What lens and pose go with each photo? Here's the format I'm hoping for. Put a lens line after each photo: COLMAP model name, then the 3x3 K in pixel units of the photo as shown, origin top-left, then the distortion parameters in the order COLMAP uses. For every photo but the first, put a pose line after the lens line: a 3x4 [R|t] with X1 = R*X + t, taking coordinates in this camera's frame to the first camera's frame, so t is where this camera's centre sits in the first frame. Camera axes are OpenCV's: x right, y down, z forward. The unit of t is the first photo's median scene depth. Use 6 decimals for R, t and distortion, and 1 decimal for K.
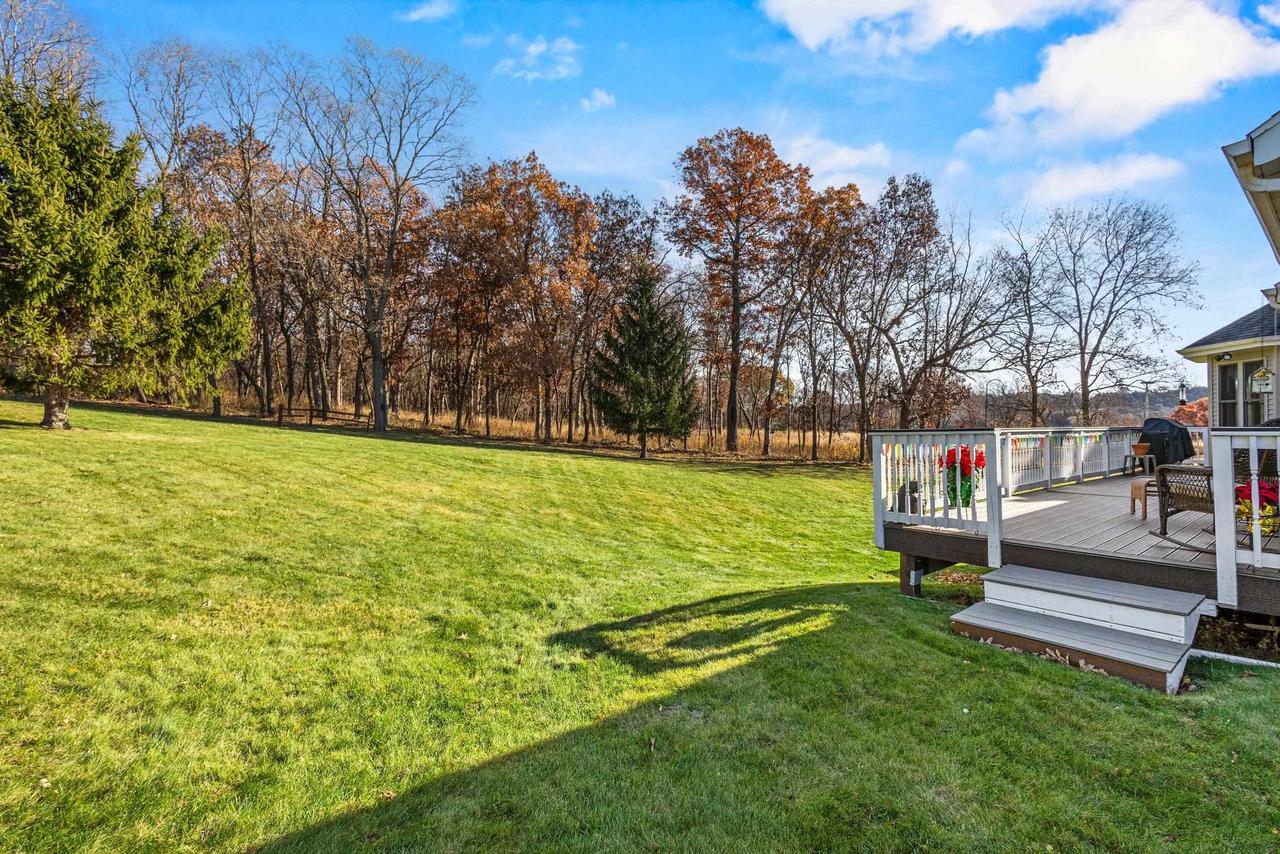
lens RADIAL K [[583.2, 0, 640.0], [0, 583.2, 427.0], [0, 0, 1]] dist [0.001957, 0.000114]
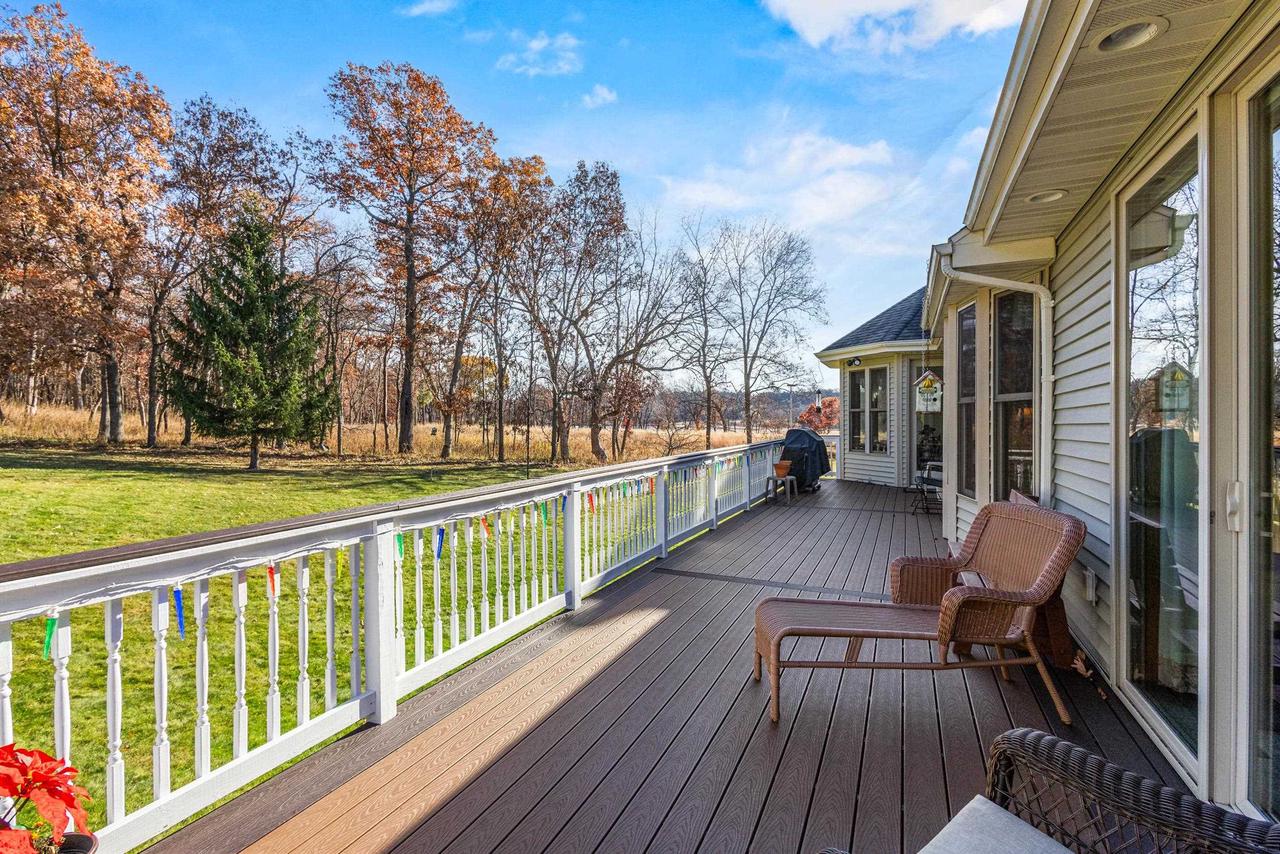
lens RADIAL K [[583.2, 0, 640.0], [0, 583.2, 427.0], [0, 0, 1]] dist [0.001957, 0.000114]
pose [[0.895329, -0.003178, 0.445394, 0.091649], [-0.003313, 0.999899, 0.013794, -0.009284], [-0.445393, -0.013826, 0.895229, 0.104240]]
